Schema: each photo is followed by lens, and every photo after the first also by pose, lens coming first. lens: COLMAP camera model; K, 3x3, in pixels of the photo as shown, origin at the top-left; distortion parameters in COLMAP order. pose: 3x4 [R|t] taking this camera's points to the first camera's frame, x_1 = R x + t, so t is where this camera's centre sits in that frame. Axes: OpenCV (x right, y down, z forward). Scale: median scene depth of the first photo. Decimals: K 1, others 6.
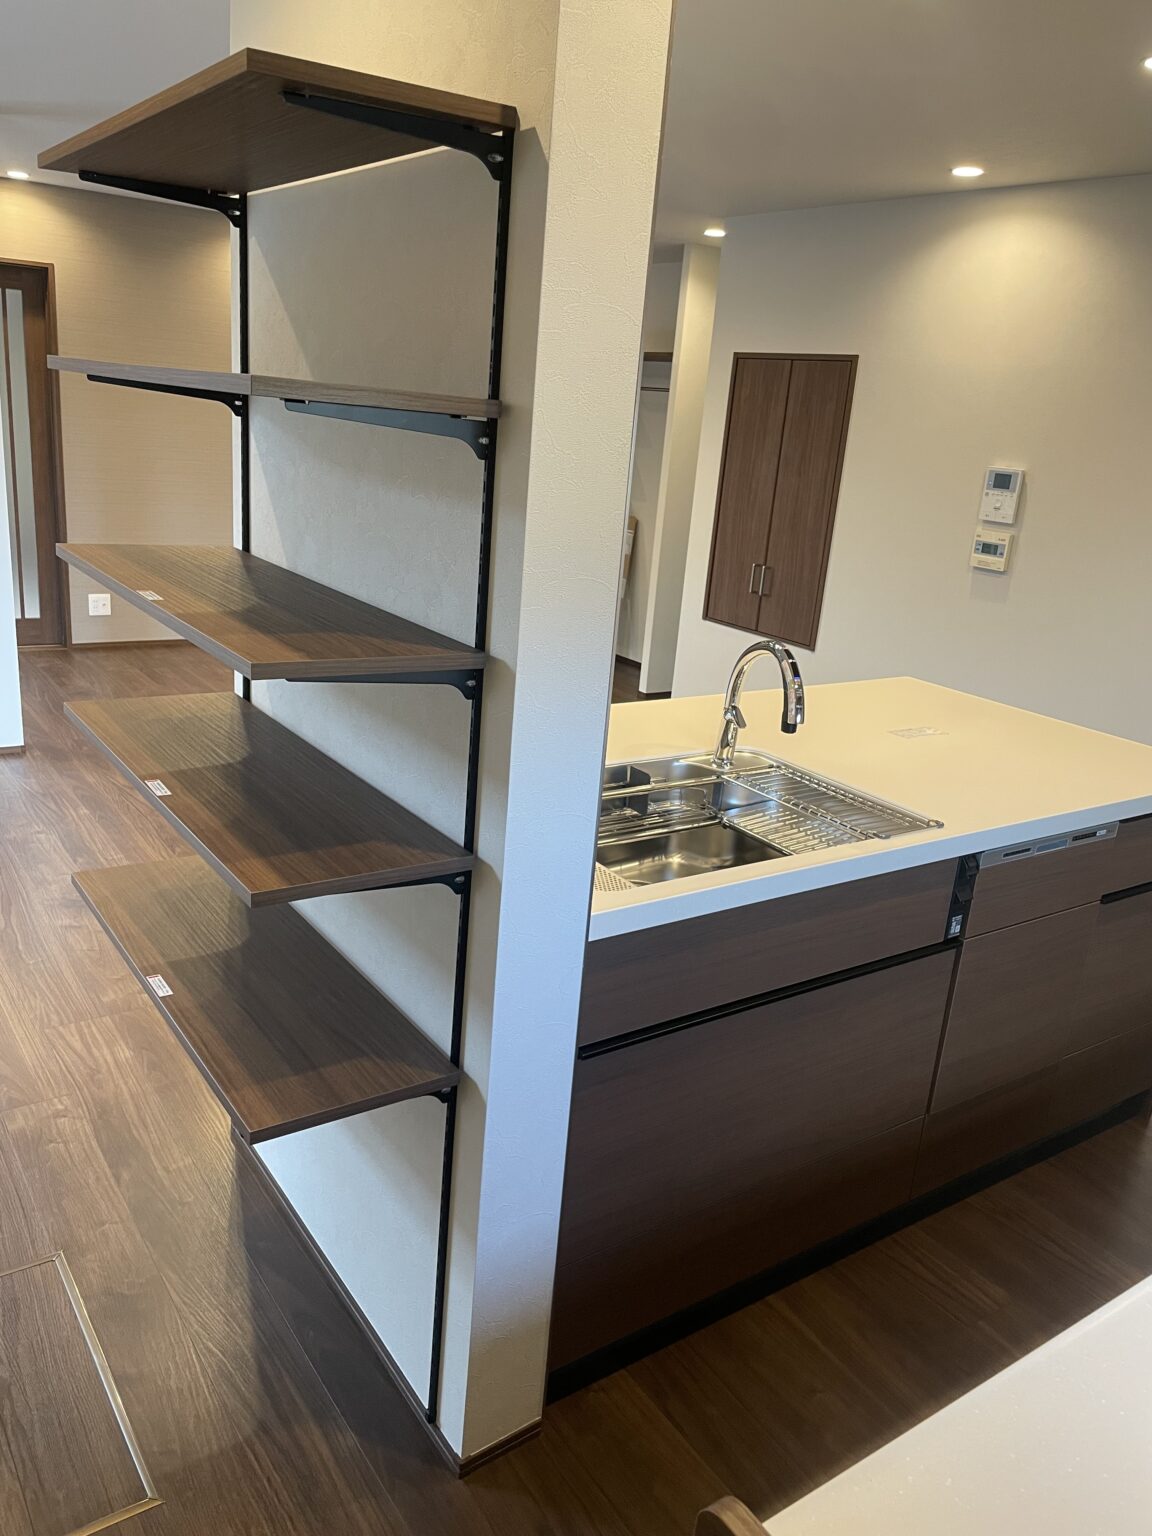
lens RADIAL K [[1161.9, 0, 576.0], [0, 1161.9, 768.0], [0, 0, 1]] dist [0.086256, -0.114186]
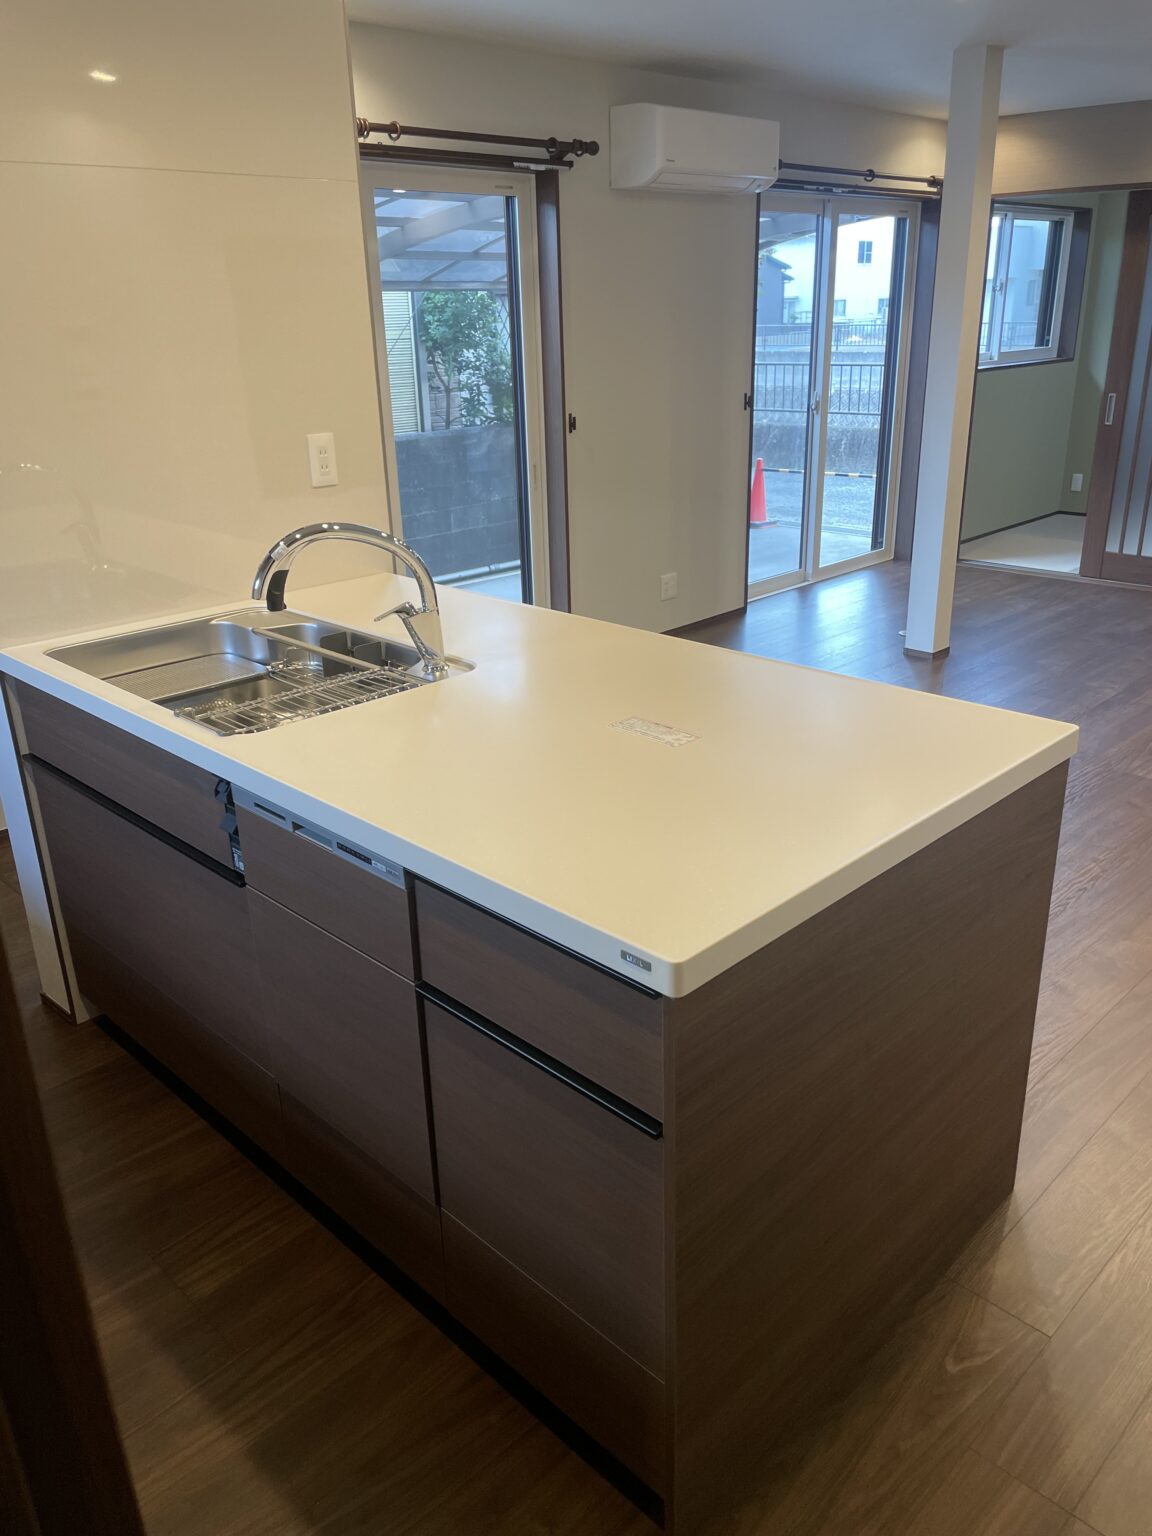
lens RADIAL K [[1161.9, 0, 576.0], [0, 1161.9, 768.0], [0, 0, 1]] dist [0.086256, -0.114186]
pose [[0.162945, 0.277729, -0.946739, 1.117410], [-0.250054, 0.939860, 0.232674, -0.185486], [0.954422, 0.198822, 0.222593, 0.988462]]
